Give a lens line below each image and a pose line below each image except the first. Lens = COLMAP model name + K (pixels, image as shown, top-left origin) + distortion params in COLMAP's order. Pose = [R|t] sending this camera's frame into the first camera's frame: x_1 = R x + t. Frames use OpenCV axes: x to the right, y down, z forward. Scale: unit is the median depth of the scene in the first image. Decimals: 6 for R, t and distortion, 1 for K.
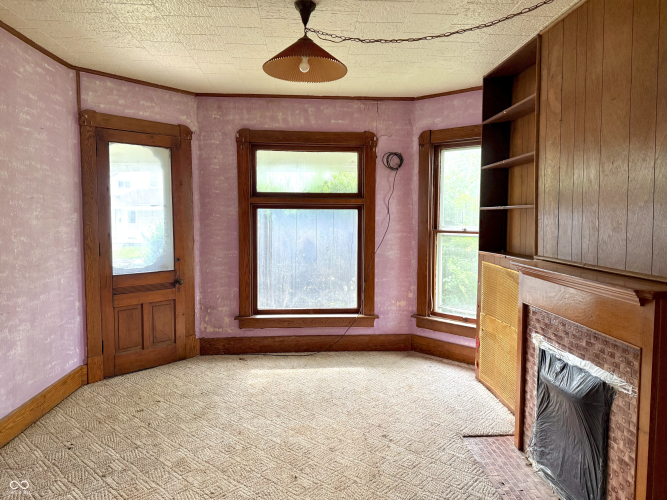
lens RADIAL K [[467.2, 0, 338.8], [0, 467.2, 245.6], [0, 0, 1]] dist [0.078455, -0.099689]
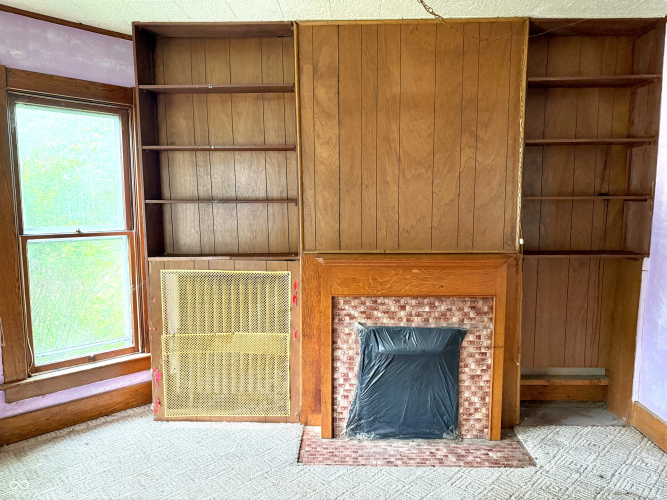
lens RADIAL K [[467.2, 0, 339.3], [0, 467.2, 252.5], [0, 0, 1]] dist [0.078455, -0.099689]
pose [[0.096668, -0.110381, 0.989177, -0.401032], [0.067895, 0.992248, 0.104088, -0.051701], [-0.992998, 0.057098, 0.103413, 0.580942]]
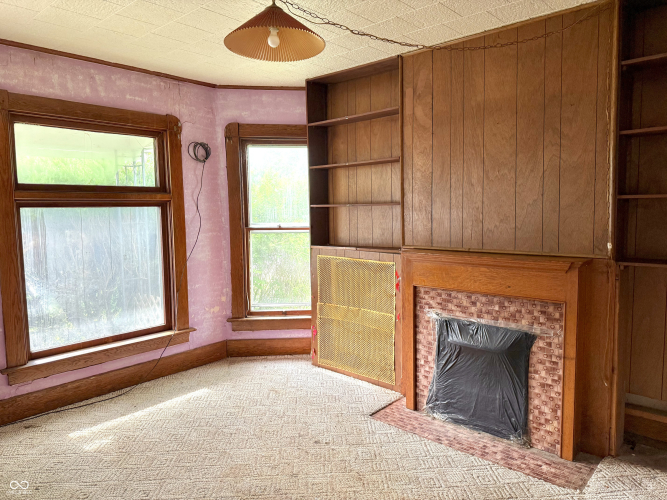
lens RADIAL K [[467.2, 0, 339.1], [0, 467.2, 249.0], [0, 0, 1]] dist [0.078455, -0.099689]
pose [[0.711946, -0.075939, 0.698116, -0.369747], [0.061995, 0.997051, 0.045234, -0.023419], [-0.699492, 0.011076, 0.714554, 0.193983]]
